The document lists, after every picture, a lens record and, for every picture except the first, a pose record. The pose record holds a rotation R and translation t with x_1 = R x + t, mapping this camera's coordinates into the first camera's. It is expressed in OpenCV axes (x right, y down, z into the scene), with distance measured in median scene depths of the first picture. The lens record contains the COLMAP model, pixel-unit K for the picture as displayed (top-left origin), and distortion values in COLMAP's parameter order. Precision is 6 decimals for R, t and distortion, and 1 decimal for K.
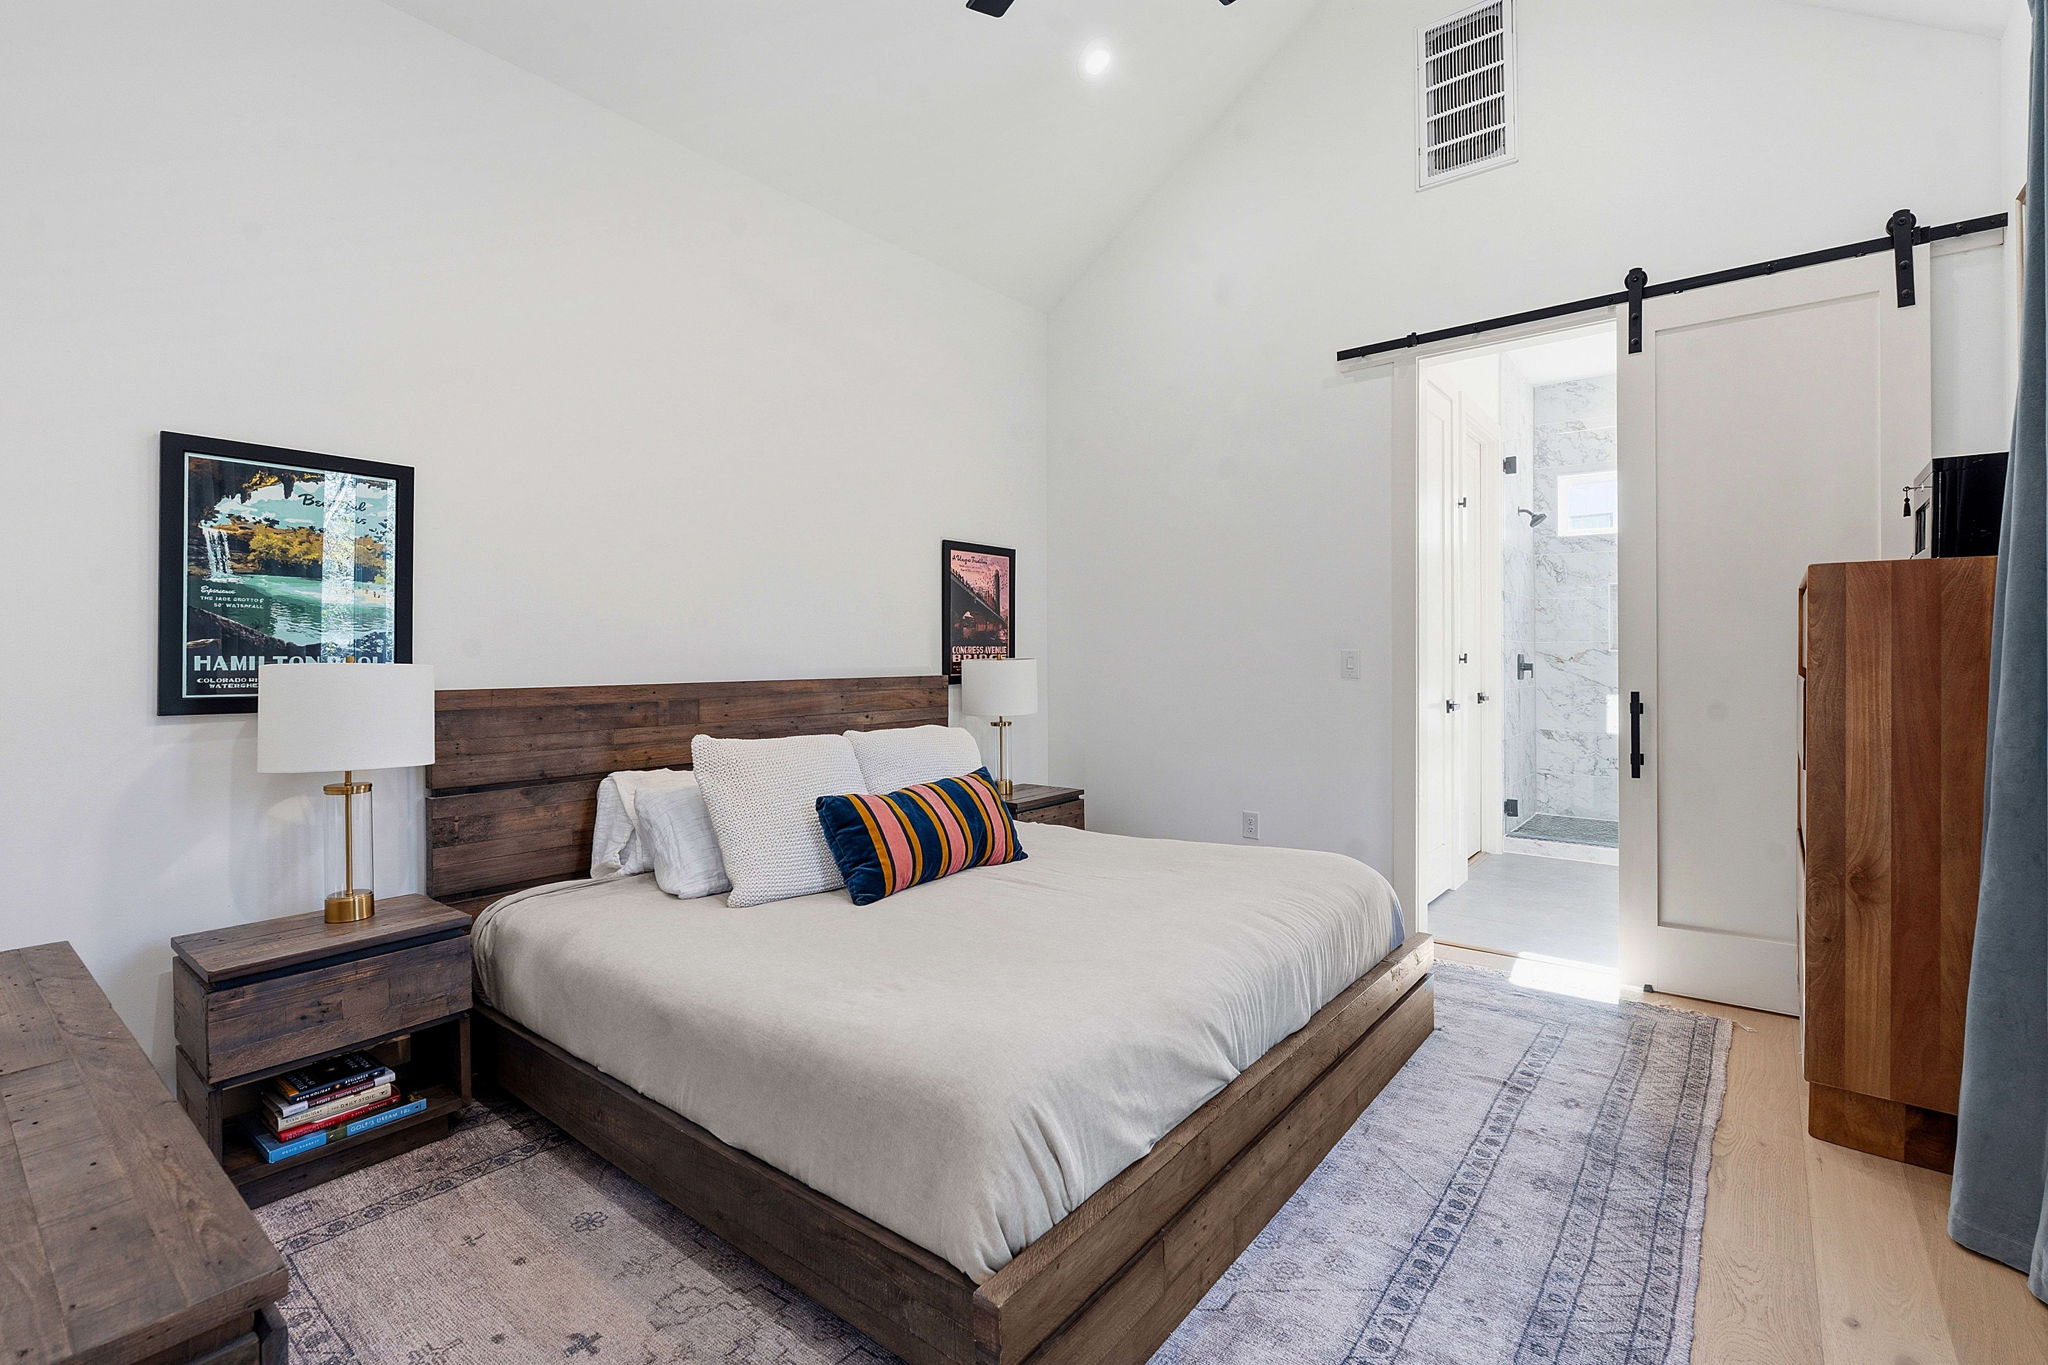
lens RADIAL K [[926.6, 0, 1017.2], [0, 926.6, 673.8], [0, 0, 1]] dist [-0.049948, 0.023701]
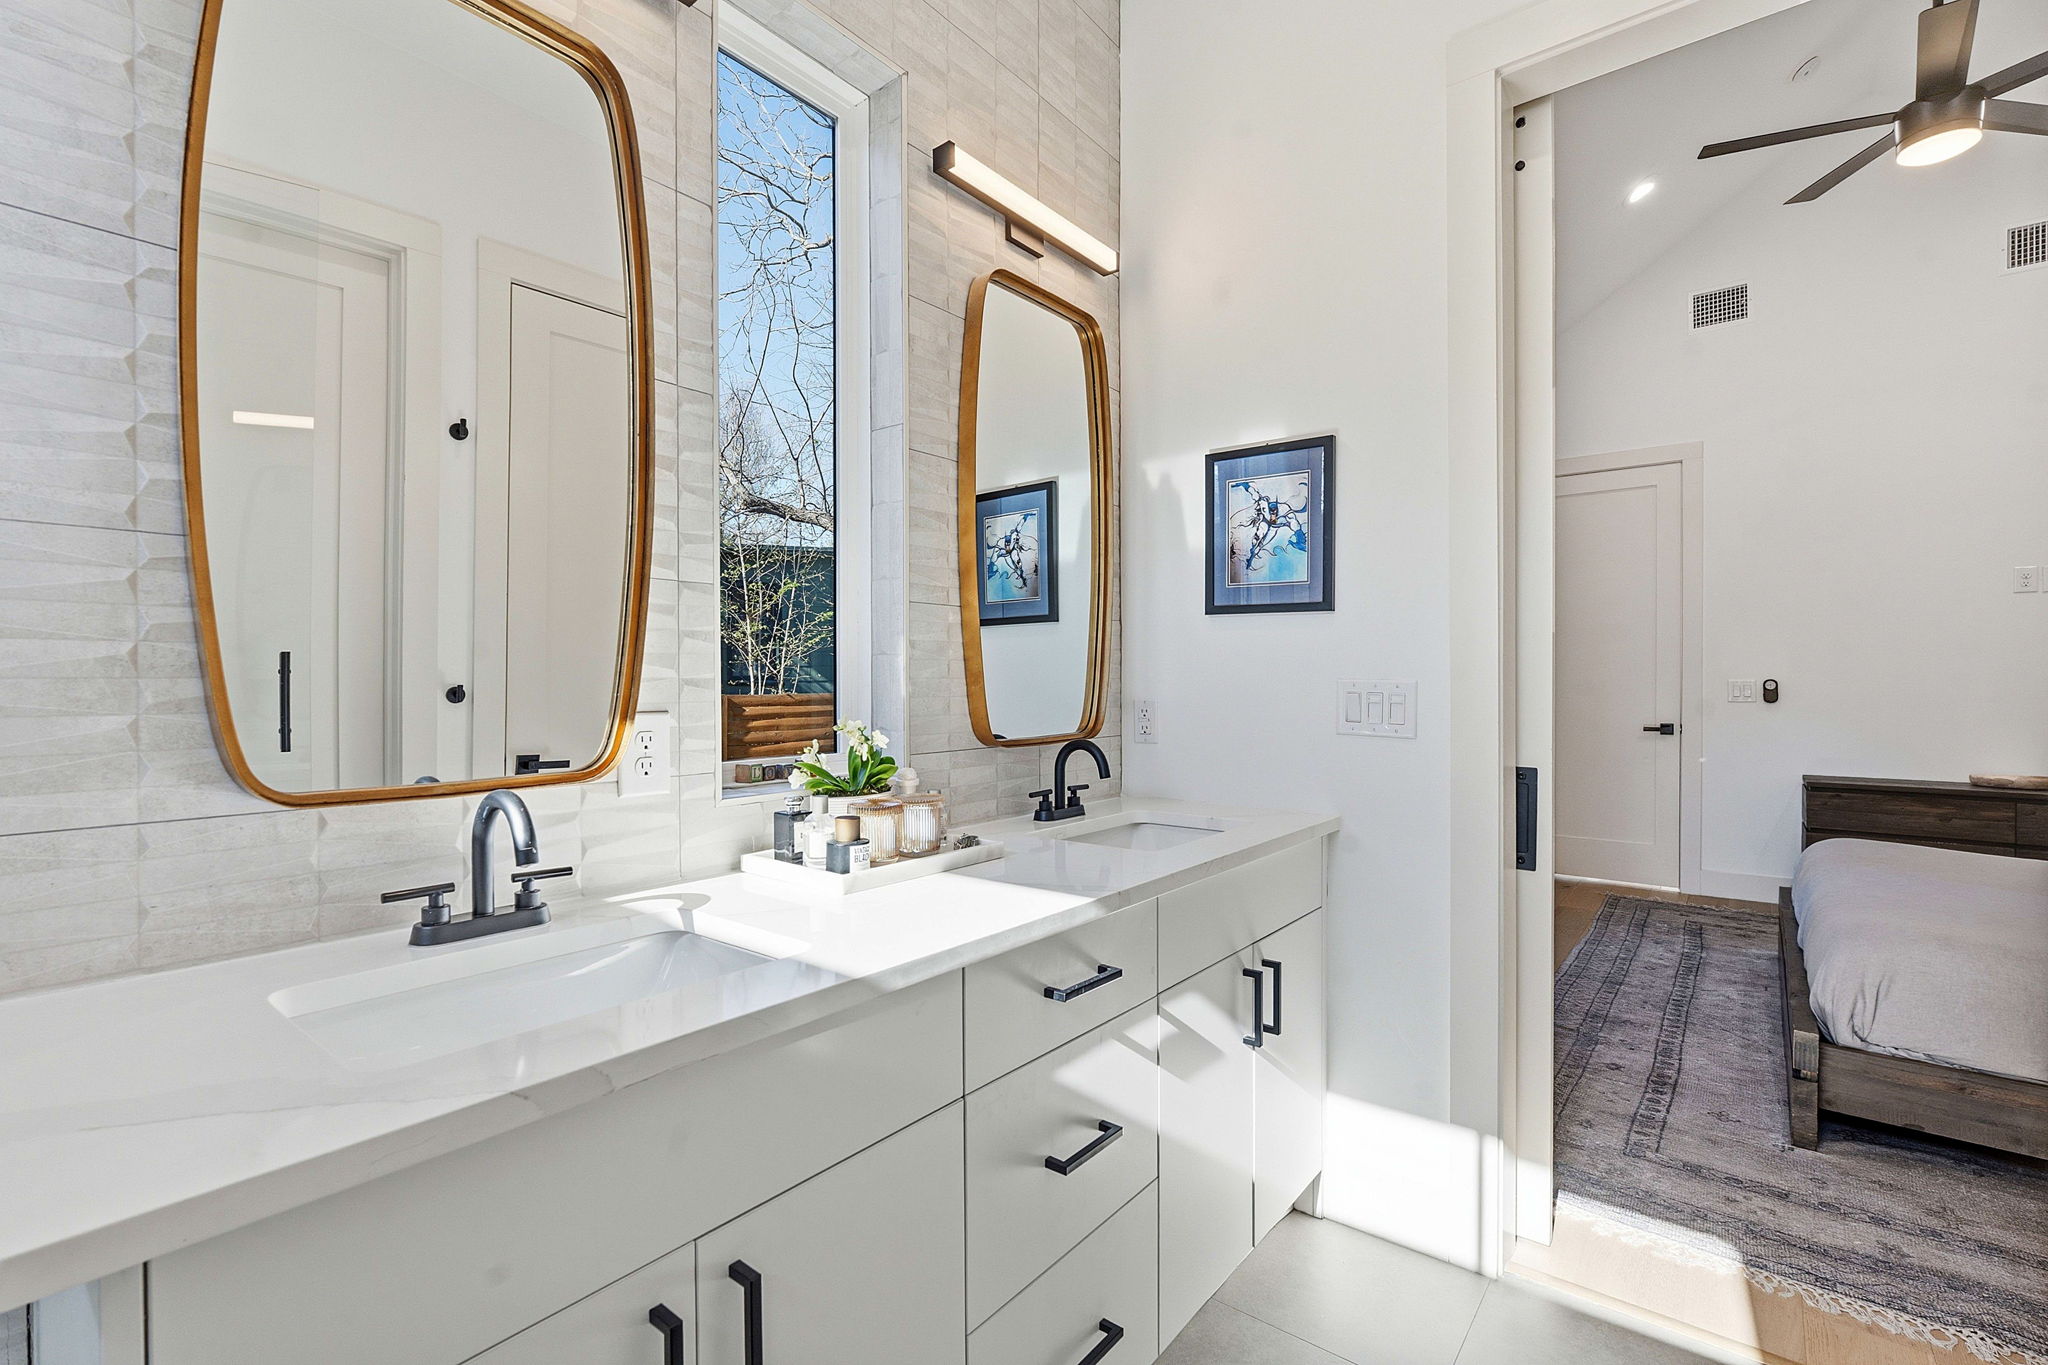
lens RADIAL K [[909.4, 0, 1021.4], [0, 909.4, 678.8], [0, 0, 1]] dist [-0.001601, 0.000999]
pose [[-0.999894, 0.013440, 0.005510, 0.961875], [0.013465, 0.999899, 0.004540, -0.037105], [-0.005448, 0.004613, -0.999975, 1.538075]]
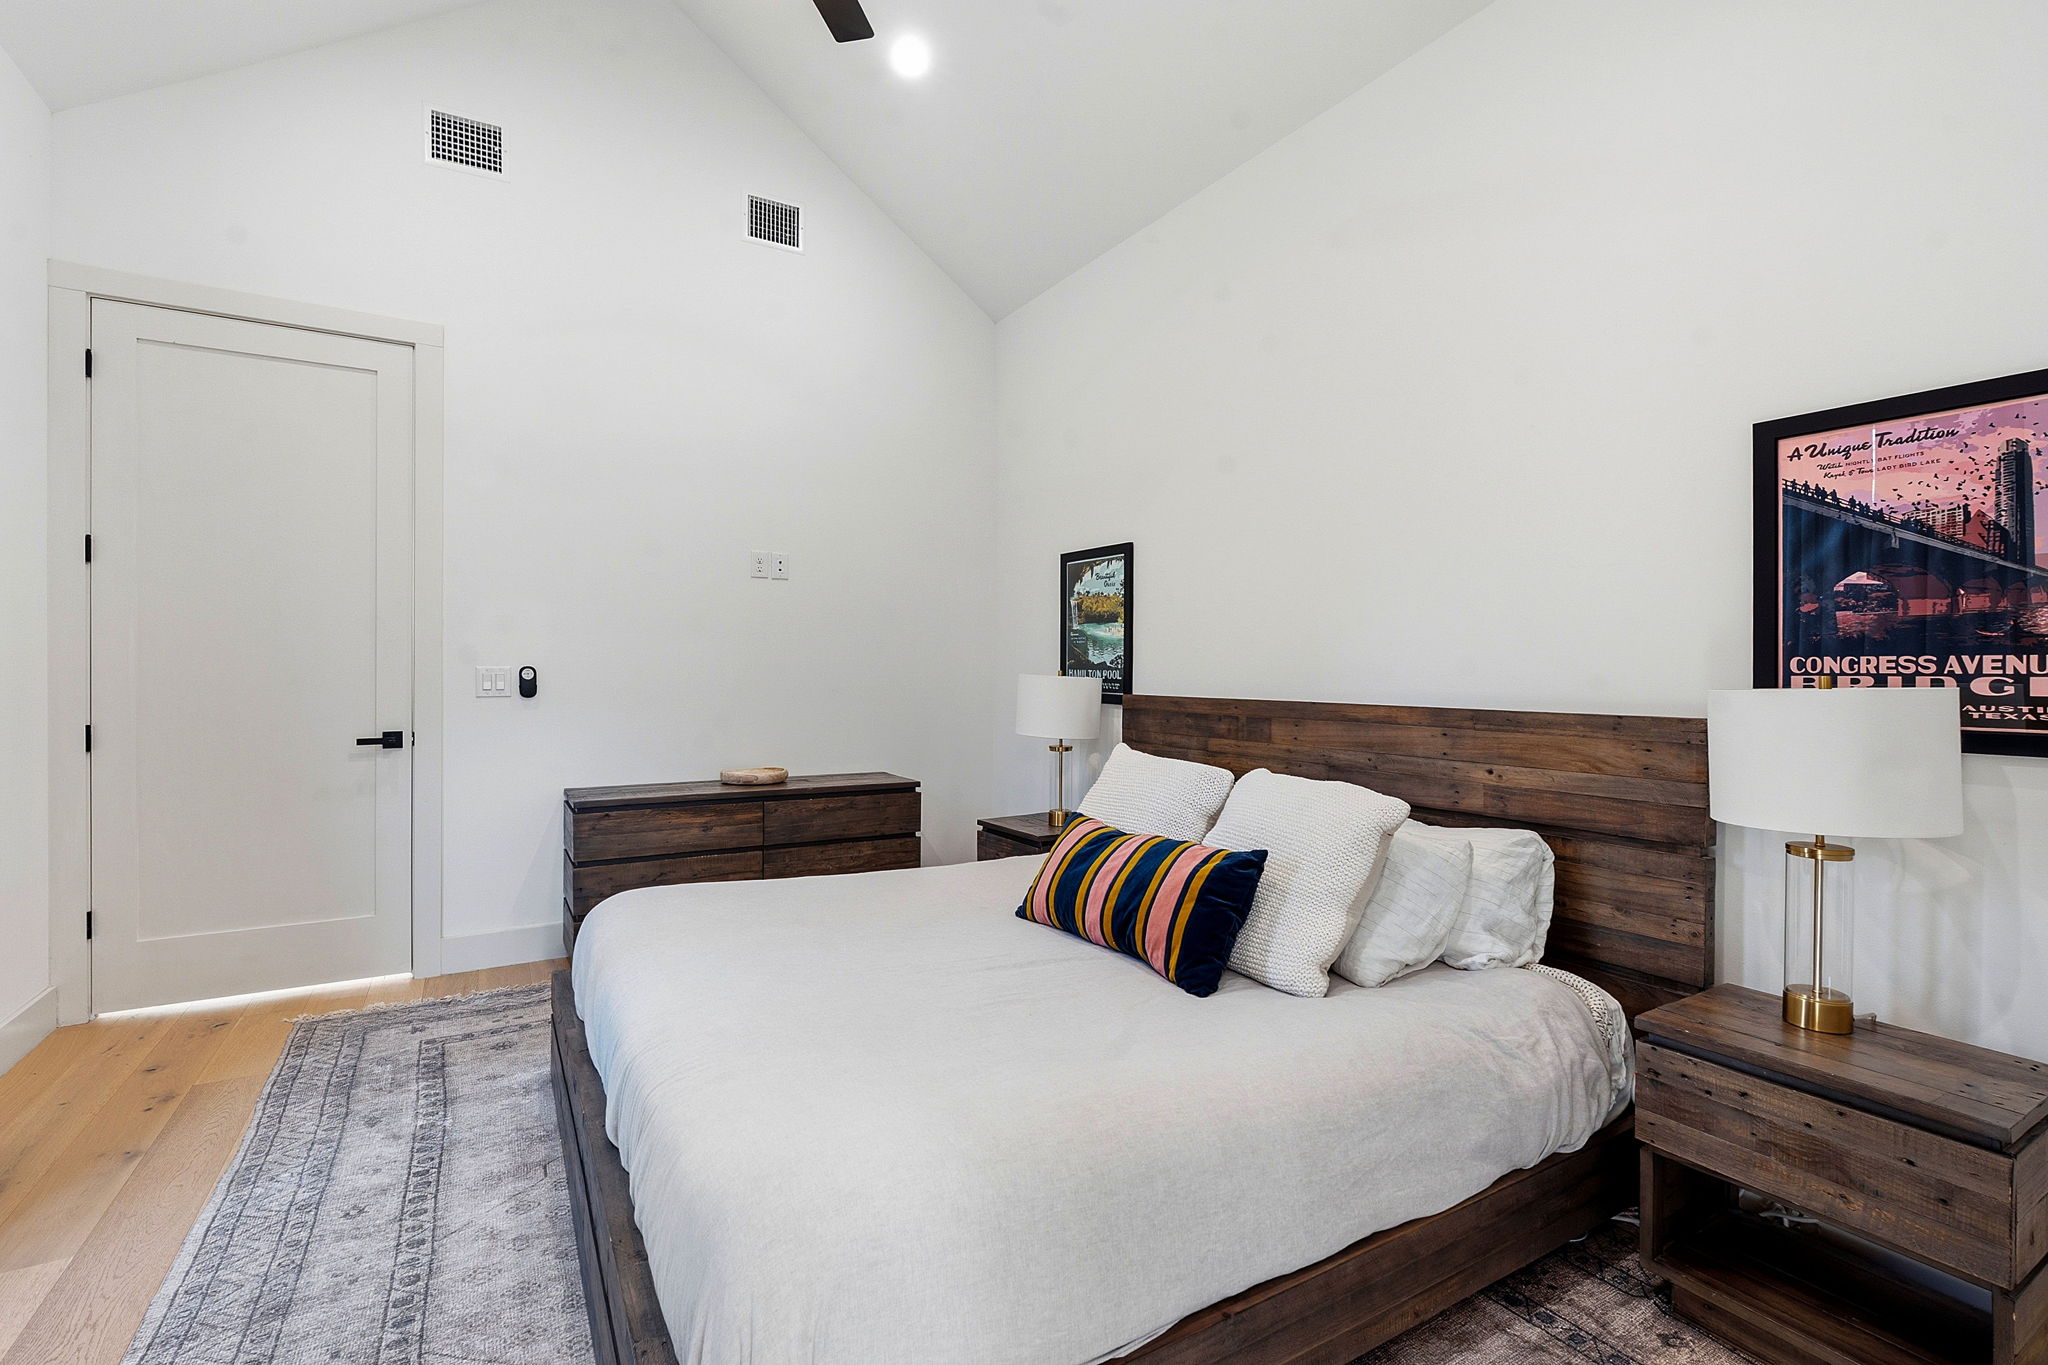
lens RADIAL K [[909.4, 0, 1021.4], [0, 909.4, 678.8], [0, 0, 1]] dist [-0.001601, 0.000999]
pose [[-0.354769, 0.025187, -0.934615, 0.589759], [-0.008330, 0.999512, 0.030098, -0.036831], [0.934917, 0.018463, -0.354386, 1.027349]]
